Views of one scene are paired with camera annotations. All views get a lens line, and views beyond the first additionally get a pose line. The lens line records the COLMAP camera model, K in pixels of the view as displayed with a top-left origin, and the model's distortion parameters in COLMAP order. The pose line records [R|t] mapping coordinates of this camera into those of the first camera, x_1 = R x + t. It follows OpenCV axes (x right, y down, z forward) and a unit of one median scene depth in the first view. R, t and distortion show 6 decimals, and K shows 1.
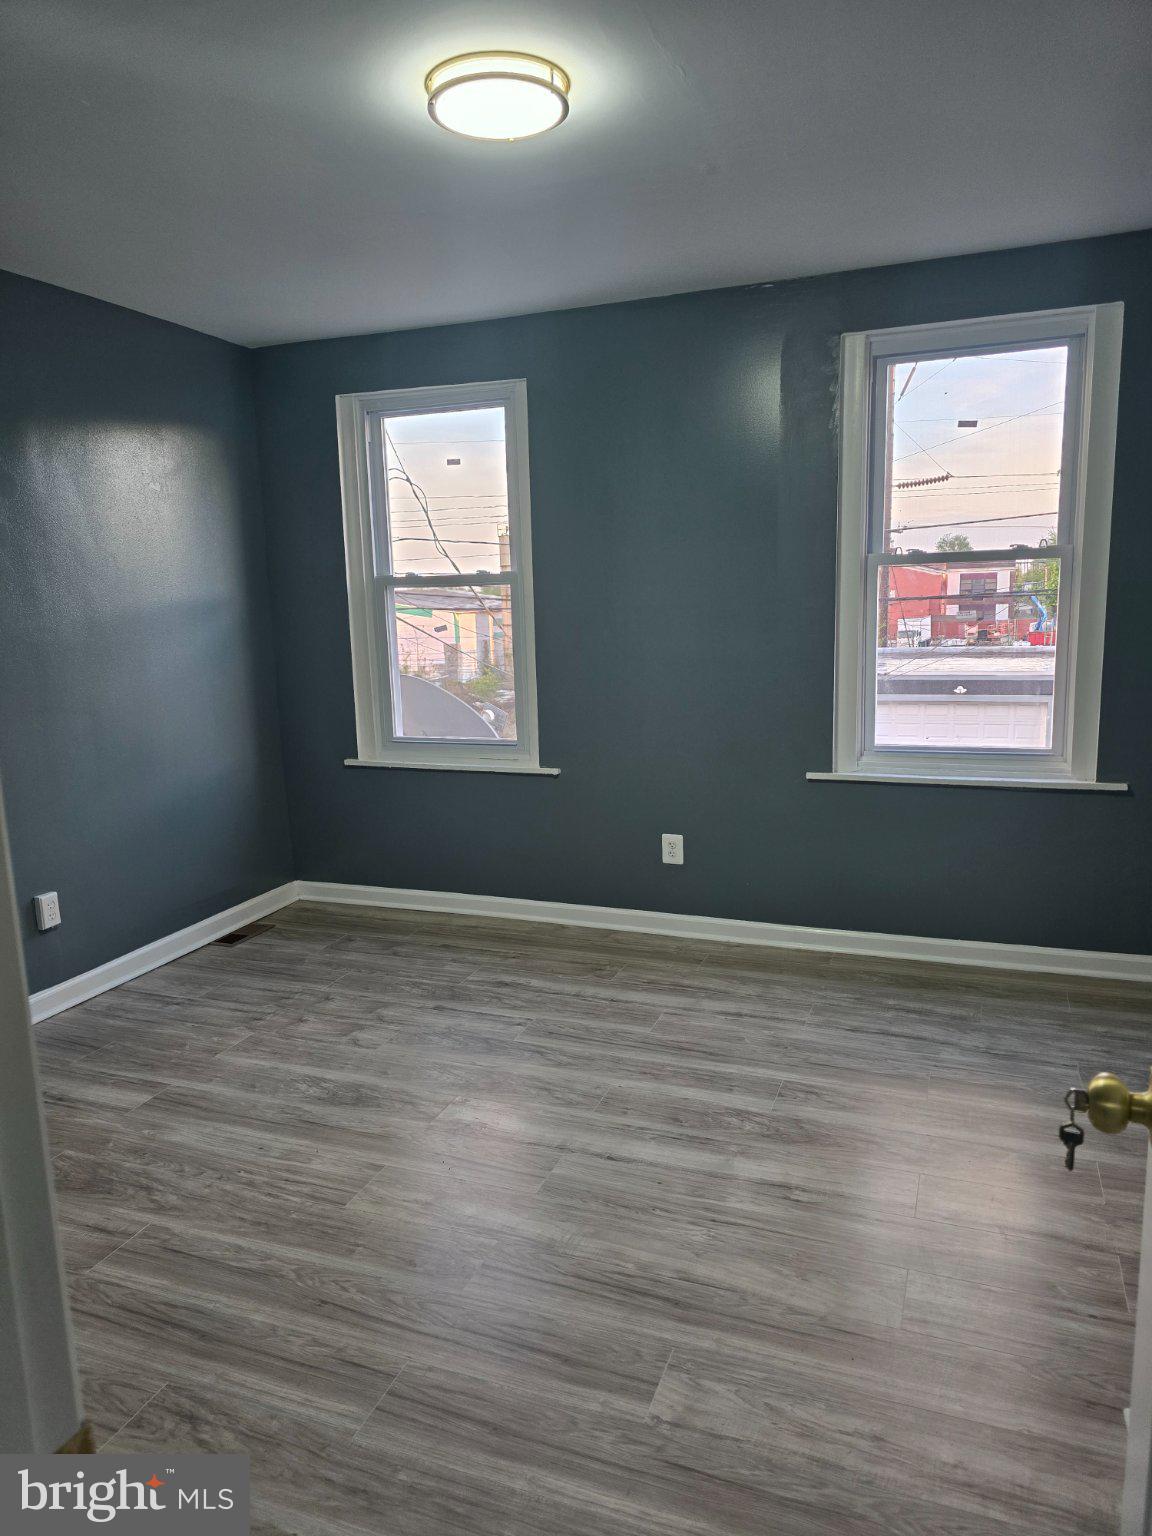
lens RADIAL K [[1032.2, 0, 578.6], [0, 1032.2, 738.7], [0, 0, 1]] dist [0.049595, -0.043260]
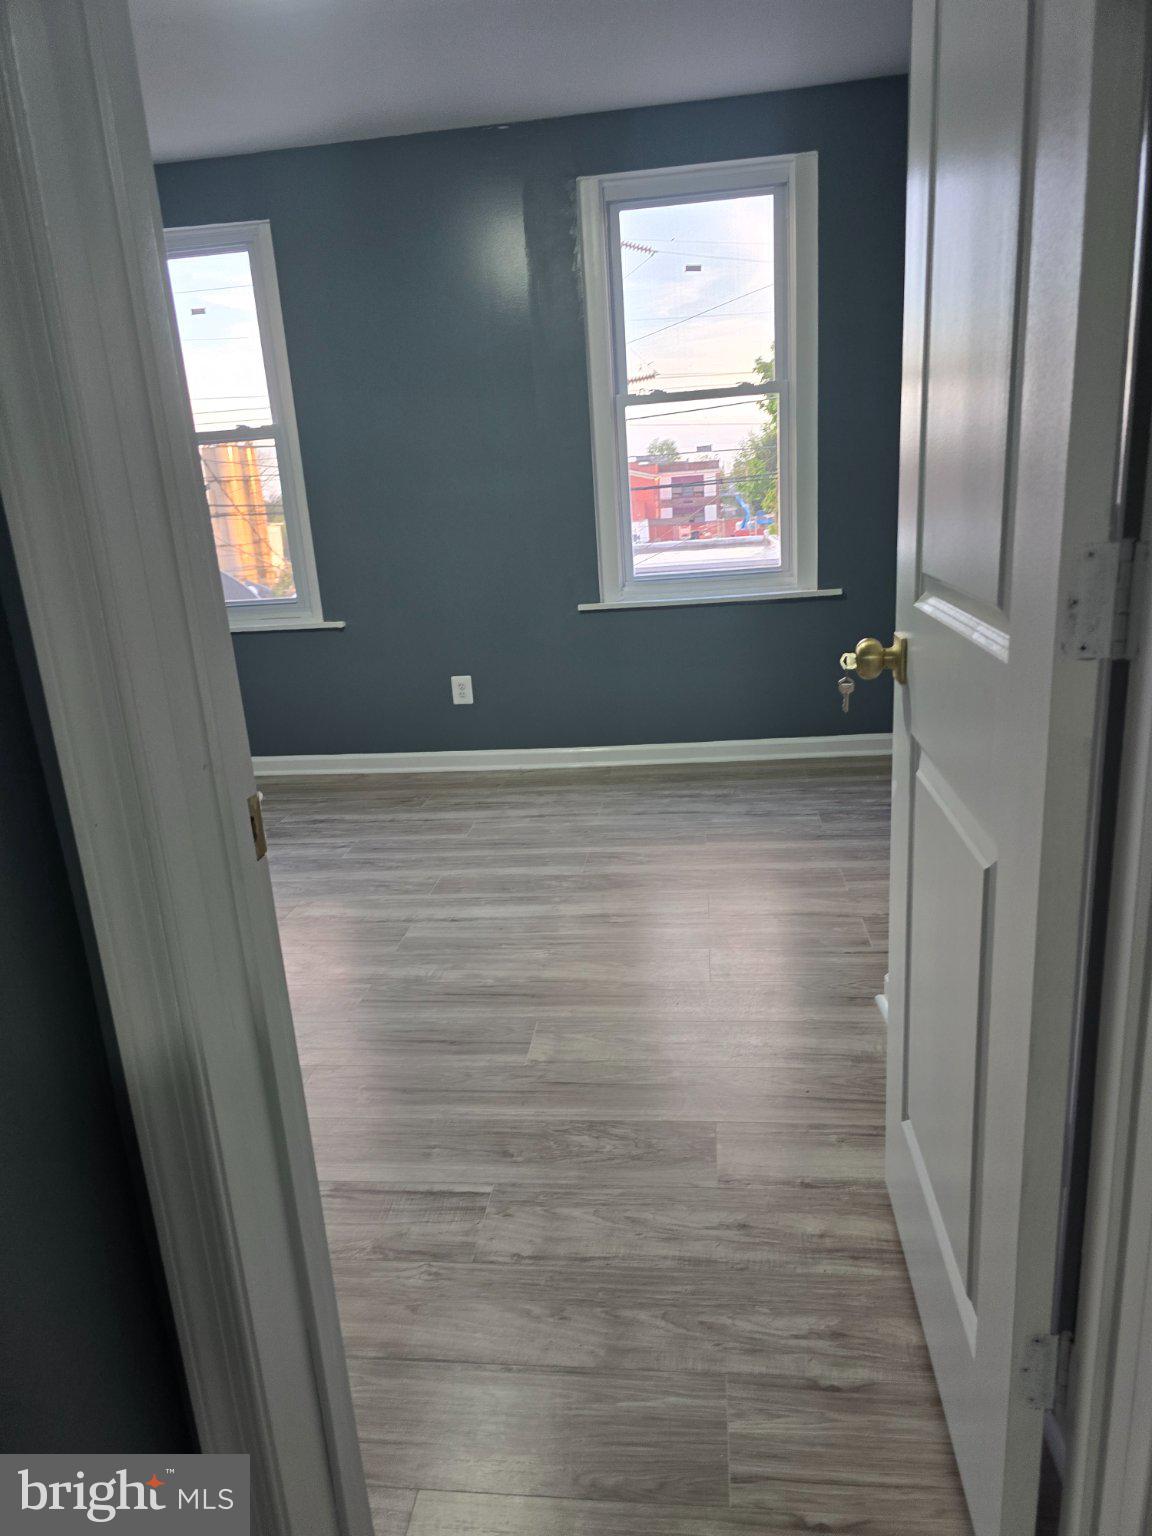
lens RADIAL K [[1032.2, 0, 567.8], [0, 1032.2, 767.1], [0, 0, 1]] dist [0.049595, -0.043260]
pose [[0.967273, -0.107124, 0.230014, -0.069084], [0.082797, 0.990145, 0.112950, 0.090389], [-0.239847, -0.090209, 0.966610, -0.083652]]
